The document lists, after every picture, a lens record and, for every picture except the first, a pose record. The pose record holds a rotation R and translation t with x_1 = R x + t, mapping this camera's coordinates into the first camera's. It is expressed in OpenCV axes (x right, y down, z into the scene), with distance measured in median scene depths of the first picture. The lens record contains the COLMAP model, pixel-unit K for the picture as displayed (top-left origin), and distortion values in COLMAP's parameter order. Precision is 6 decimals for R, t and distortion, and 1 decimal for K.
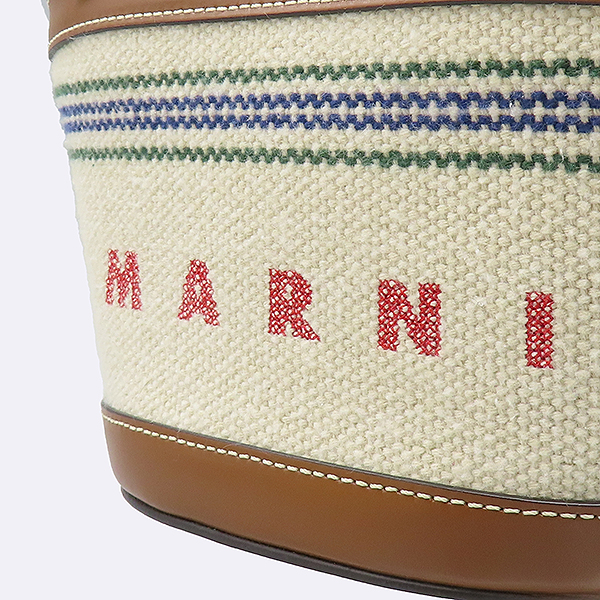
lens RADIAL K [[1330.6, 0, 300.0], [0, 1330.6, 300.7], [0, 0, 1]] dist [-0.071879, 0.000000]
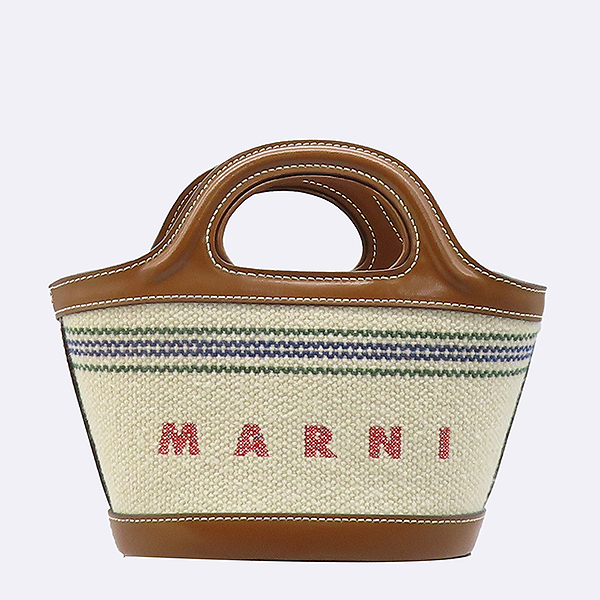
lens RADIAL K [[1330.6, 0, 299.9], [0, 1330.6, 300.0], [0, 0, 1]] dist [-0.071879, 0.000000]
pose [[0.680070, 0.048829, 0.731520, -1.657478], [0.078449, 0.987204, -0.138827, 0.074917], [-0.728938, 0.151799, 0.667537, -0.428652]]
